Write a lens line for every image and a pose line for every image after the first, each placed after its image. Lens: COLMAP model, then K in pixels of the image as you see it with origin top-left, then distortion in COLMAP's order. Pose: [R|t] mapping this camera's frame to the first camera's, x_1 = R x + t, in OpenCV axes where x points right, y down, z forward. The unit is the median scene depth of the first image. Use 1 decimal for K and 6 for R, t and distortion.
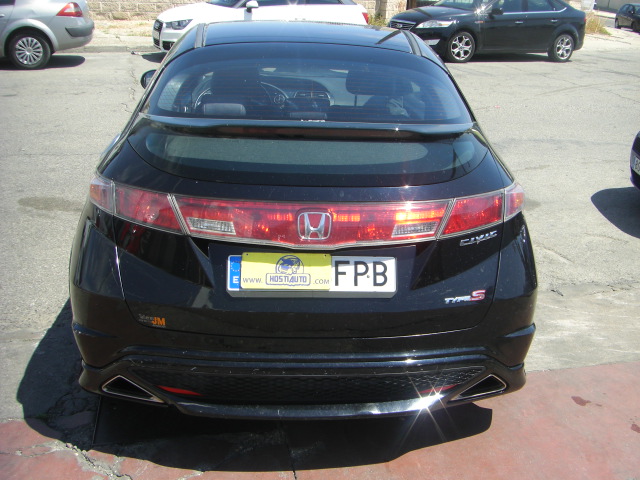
lens RADIAL K [[723.9, 0, 350.9], [0, 723.9, 264.6], [0, 0, 1]] dist [-0.201711, 0.167212]
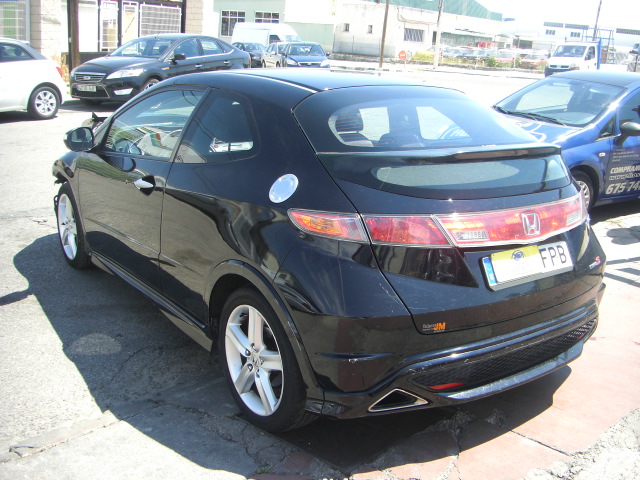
lens RADIAL K [[723.9, 0, 350.9], [0, 723.9, 264.6], [0, 0, 1]] dist [-0.201711, 0.167212]
pose [[0.843295, -0.171462, 0.509367, -0.956512], [0.200983, 0.979590, -0.002995, -0.042481], [-0.498457, 0.104900, 0.860544, 0.067285]]
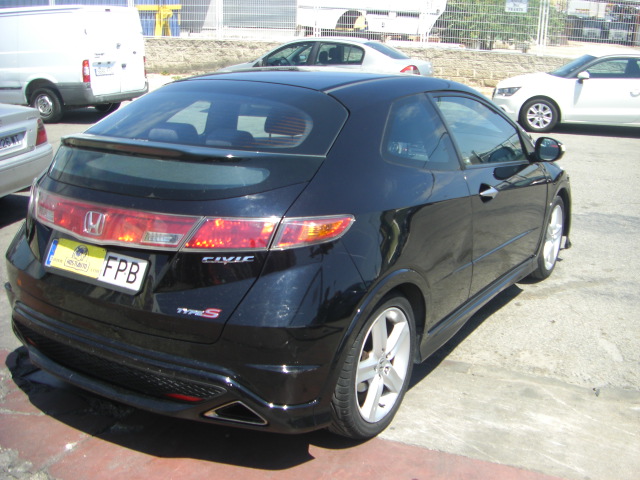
lens RADIAL K [[723.9, 0, 350.9], [0, 723.9, 264.6], [0, 0, 1]] dist [-0.201711, 0.167212]
pose [[0.819262, 0.149074, -0.553702, 0.930398], [-0.204944, 0.977958, -0.039940, -0.025531], [0.535544, 0.146200, 0.831756, 0.254862]]
